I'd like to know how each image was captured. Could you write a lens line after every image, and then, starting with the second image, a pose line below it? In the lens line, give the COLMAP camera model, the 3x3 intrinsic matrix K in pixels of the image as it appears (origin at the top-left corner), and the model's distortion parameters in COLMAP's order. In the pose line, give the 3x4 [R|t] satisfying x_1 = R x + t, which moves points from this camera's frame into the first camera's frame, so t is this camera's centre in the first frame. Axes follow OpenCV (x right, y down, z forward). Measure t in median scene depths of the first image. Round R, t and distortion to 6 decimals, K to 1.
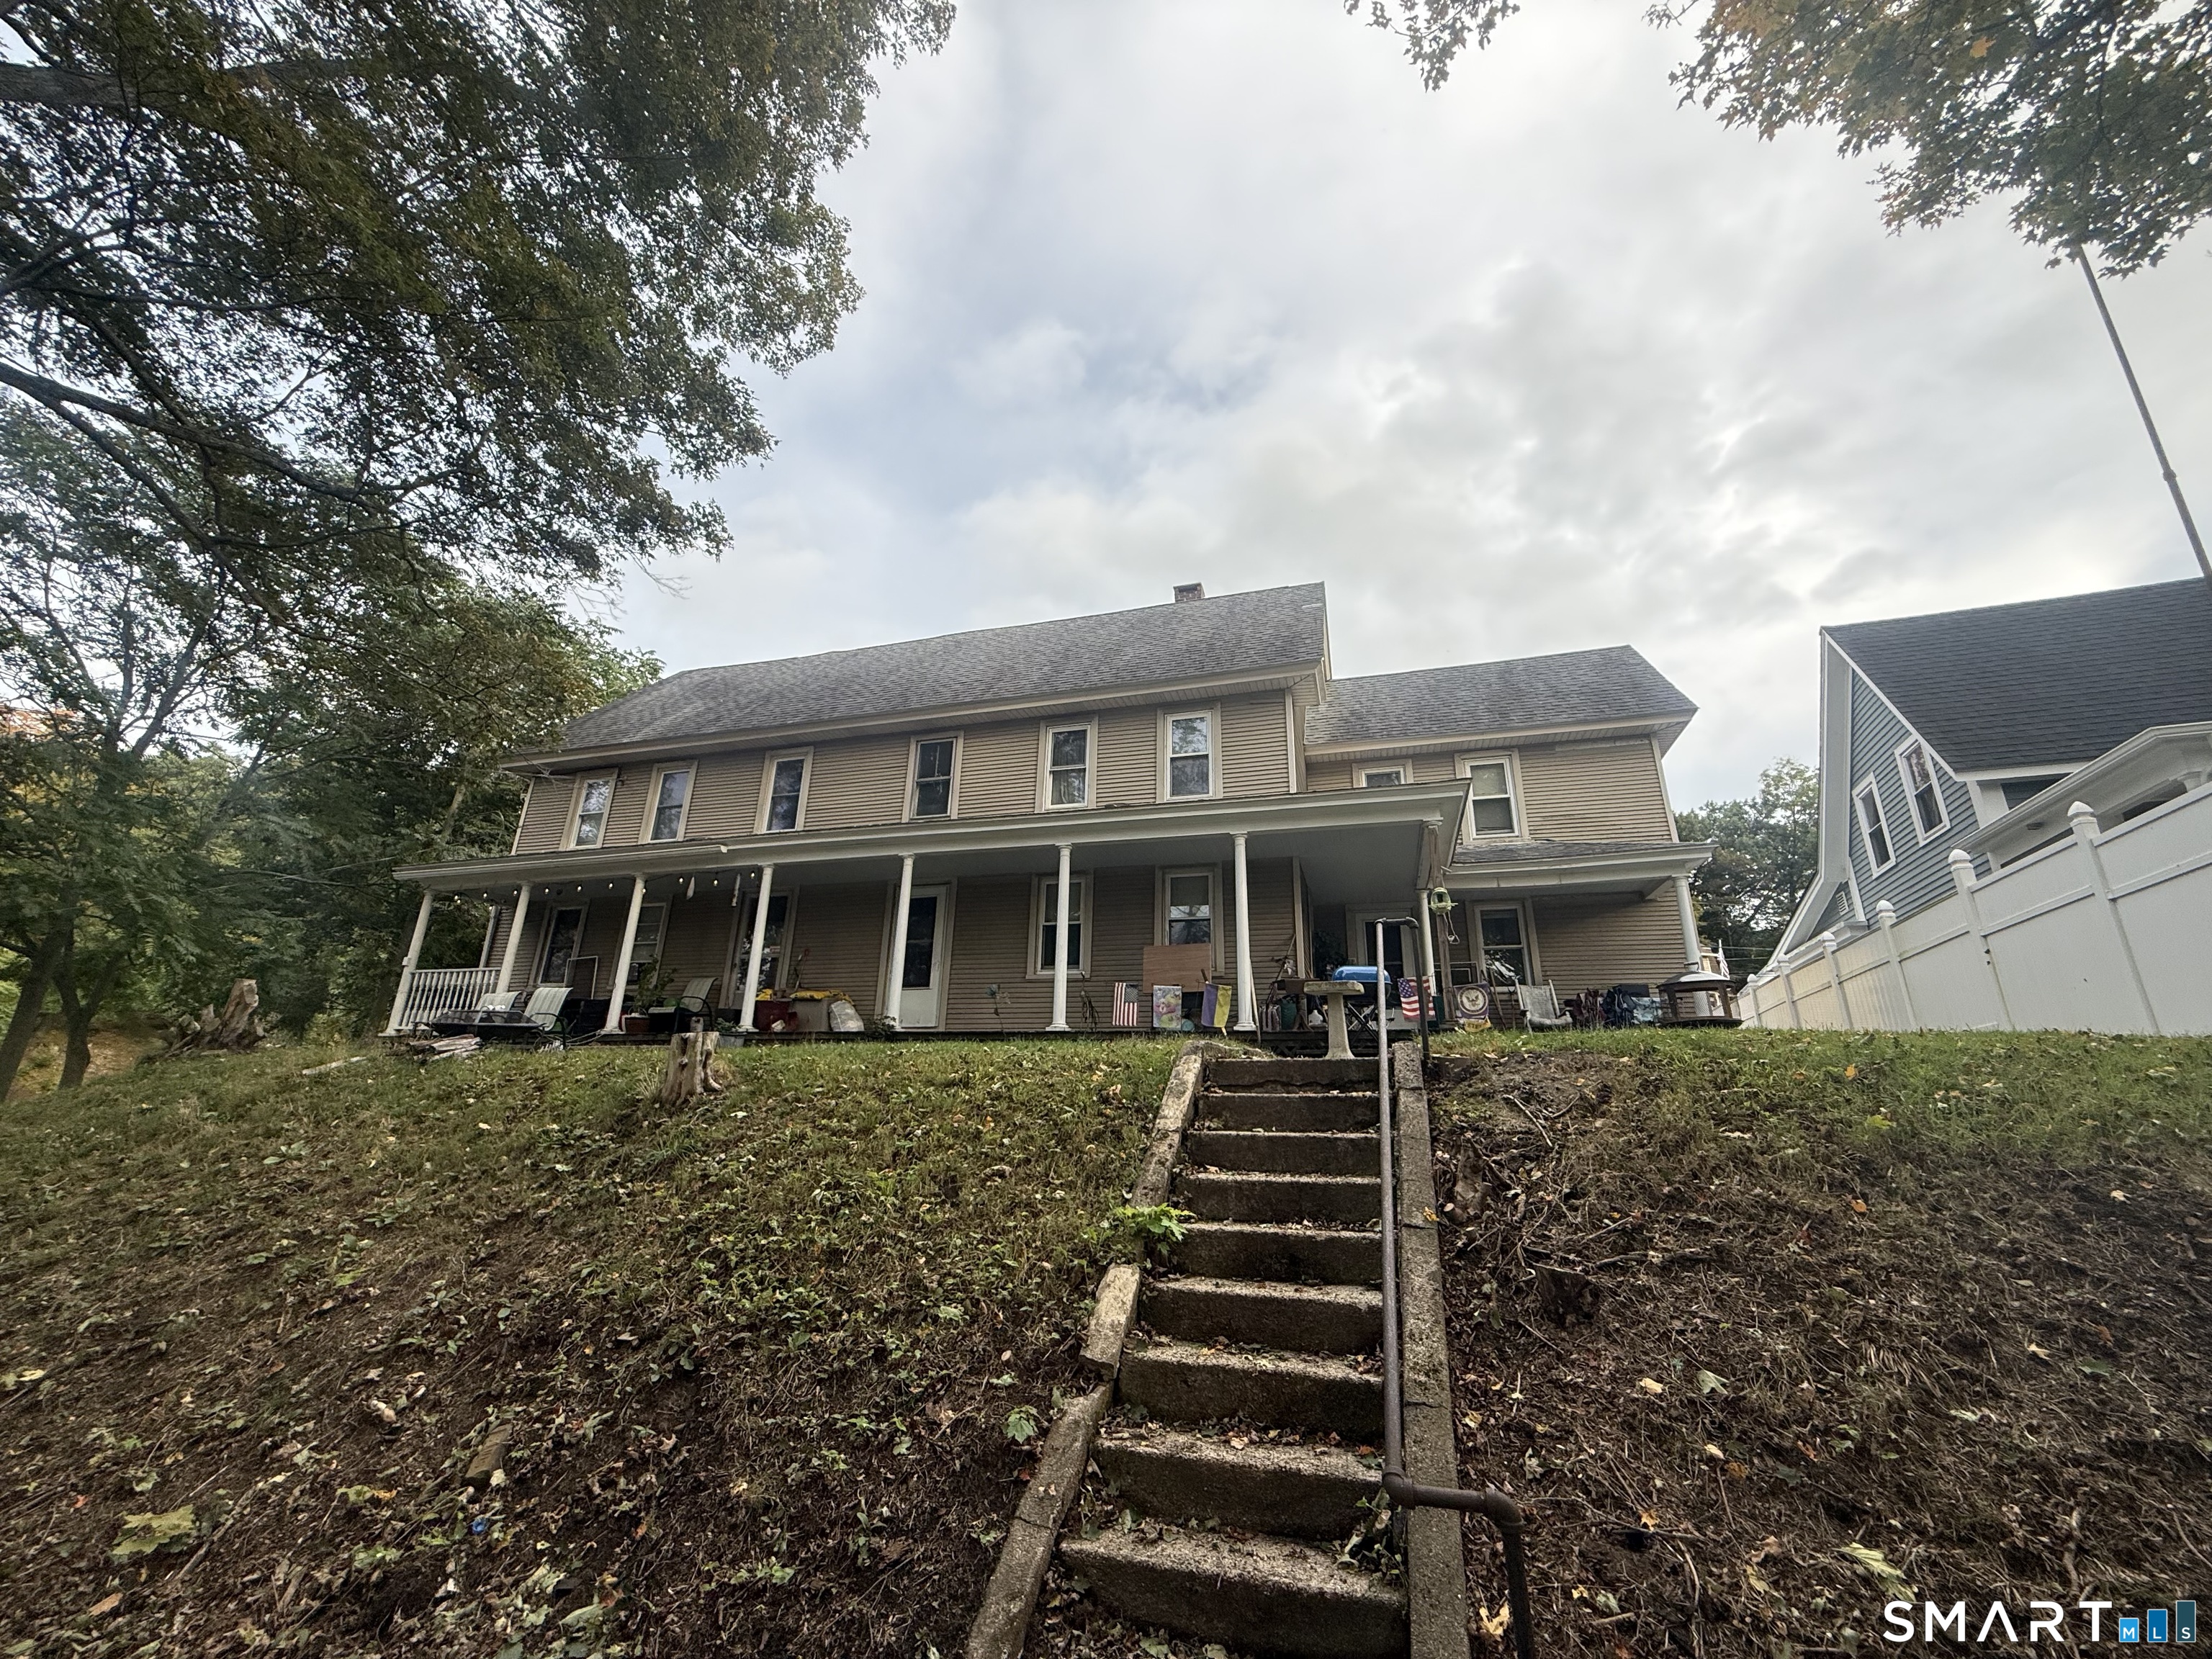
lens RADIAL K [[881.8, 0, 1103.9], [0, 881.8, 827.8], [0, 0, 1]] dist [0.000938, -0.000683]
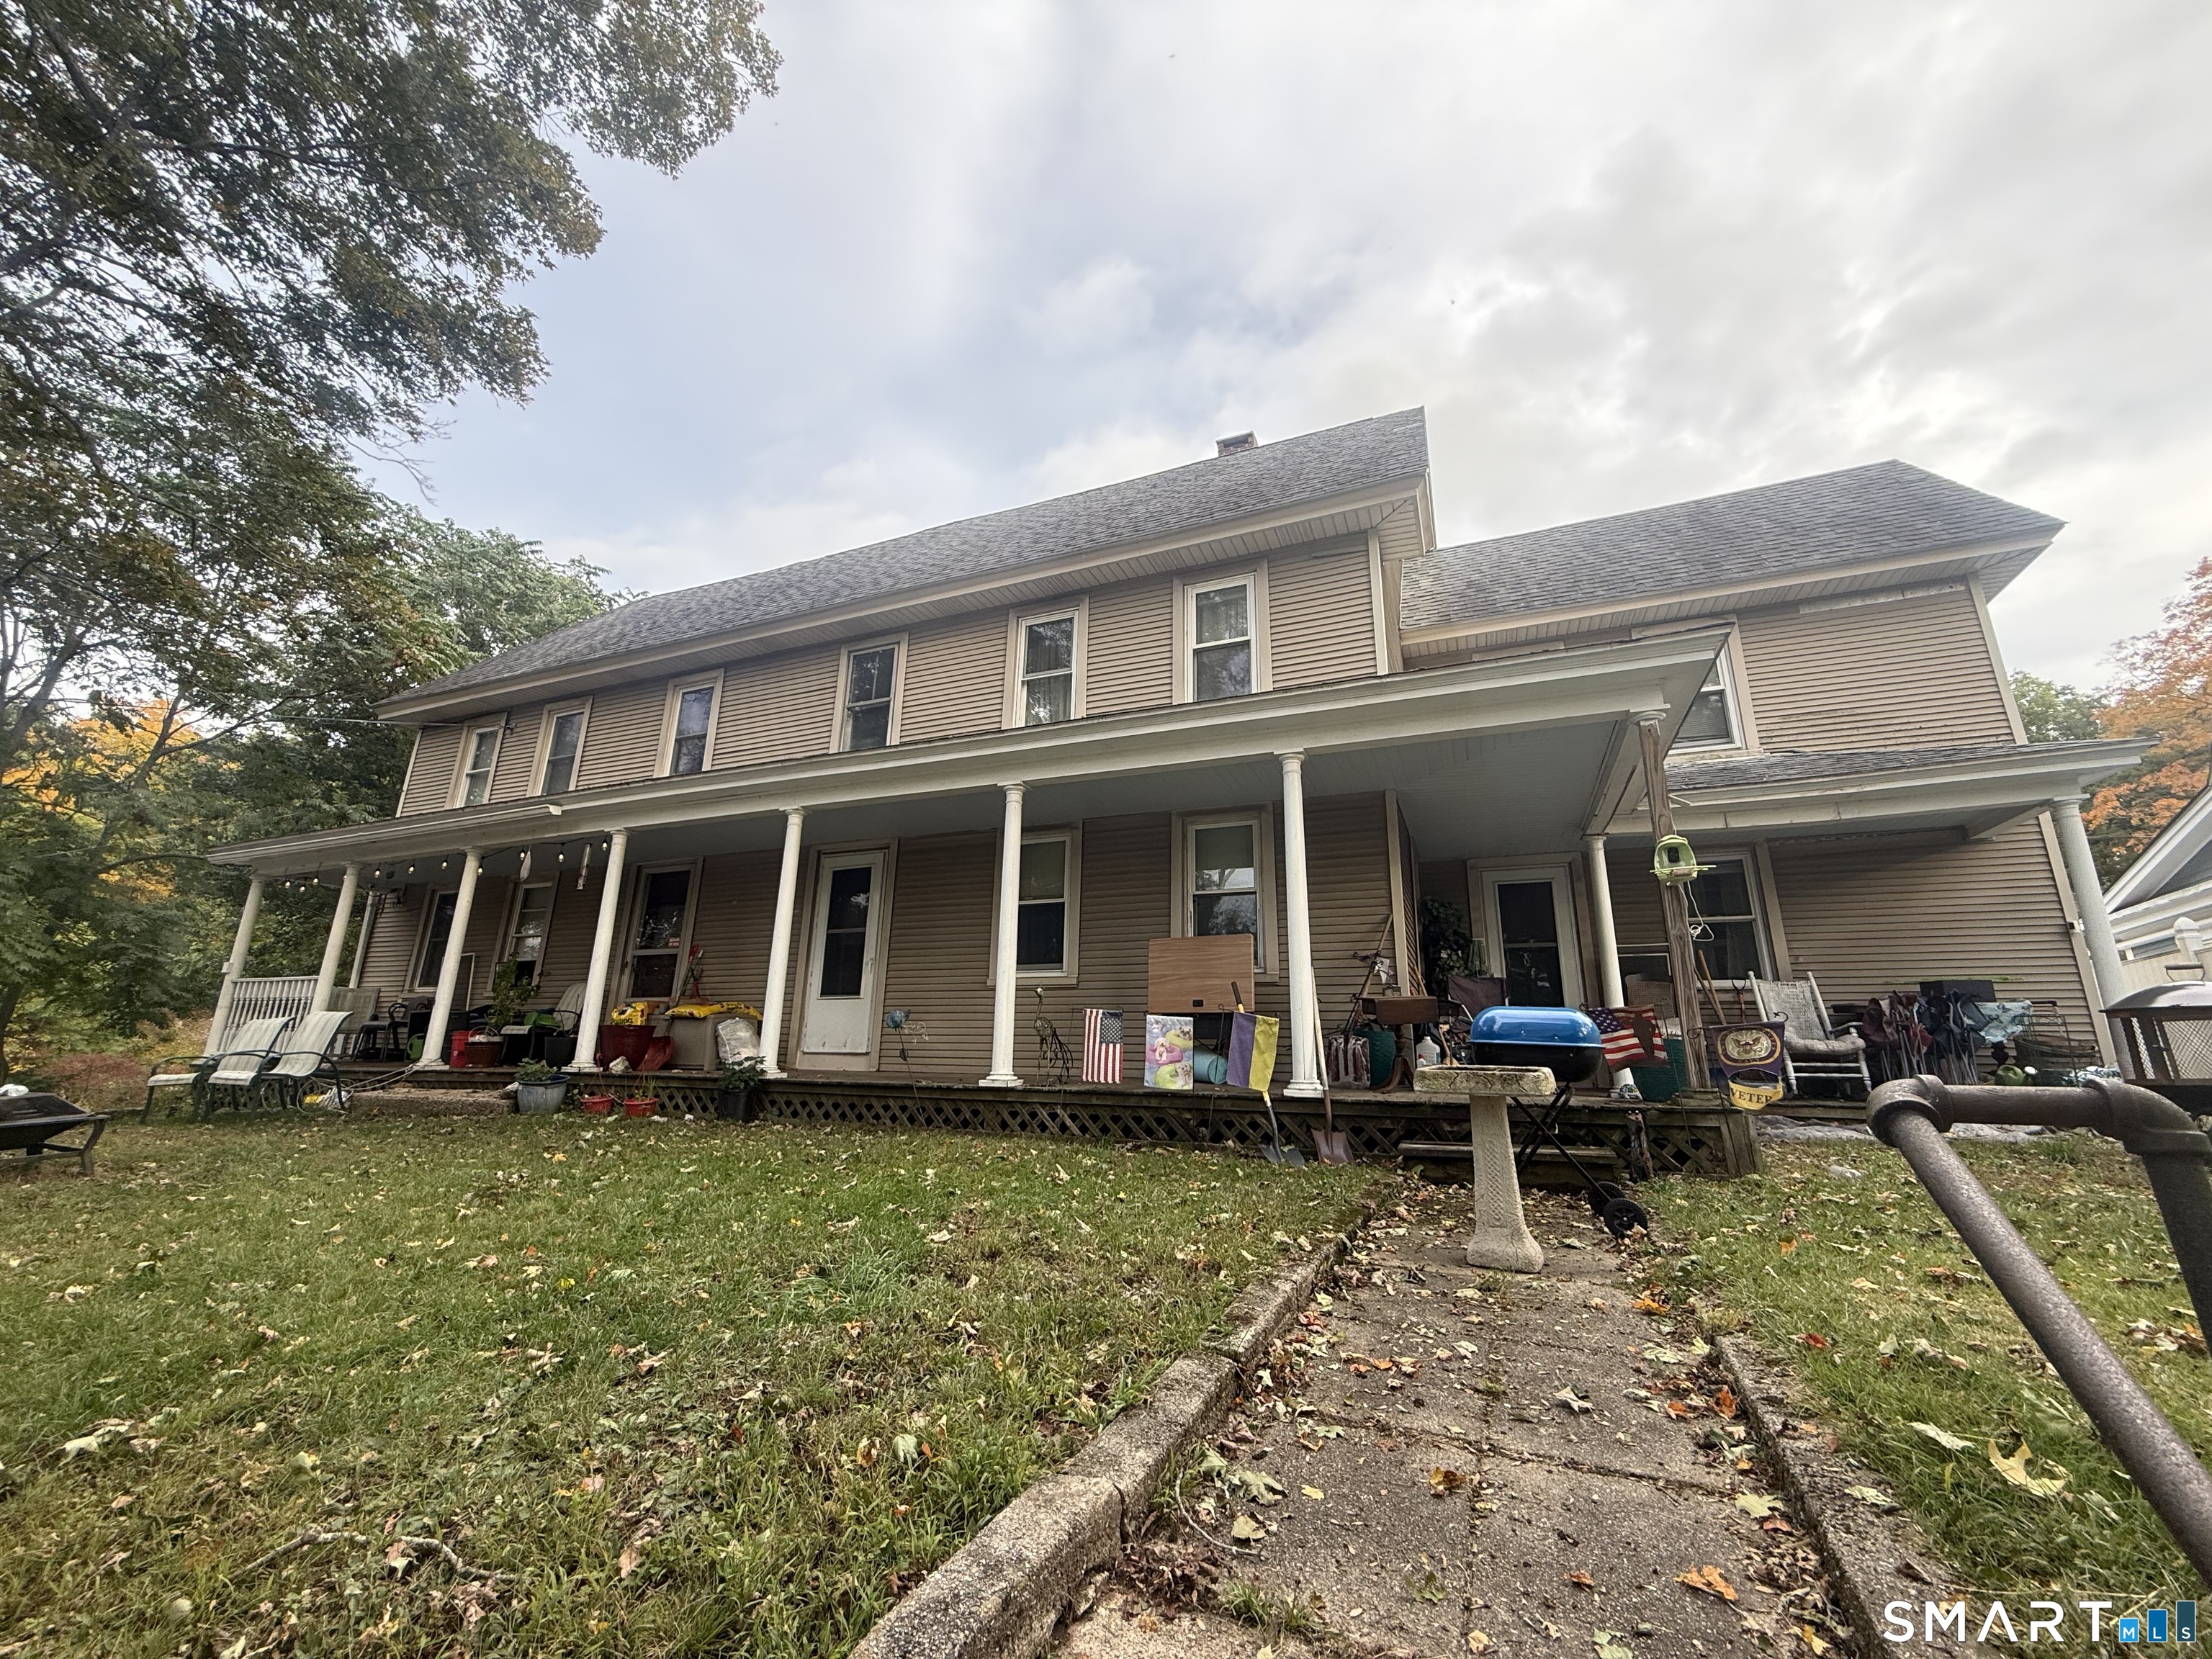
lens RADIAL K [[881.8, 0, 1103.9], [0, 881.8, 827.8], [0, 0, 1]] dist [0.000938, -0.000683]
pose [[0.994136, -0.033039, -0.102969, 0.070446], [0.038780, 0.997774, 0.054257, 0.015546], [0.100947, -0.057932, 0.993204, 0.316471]]
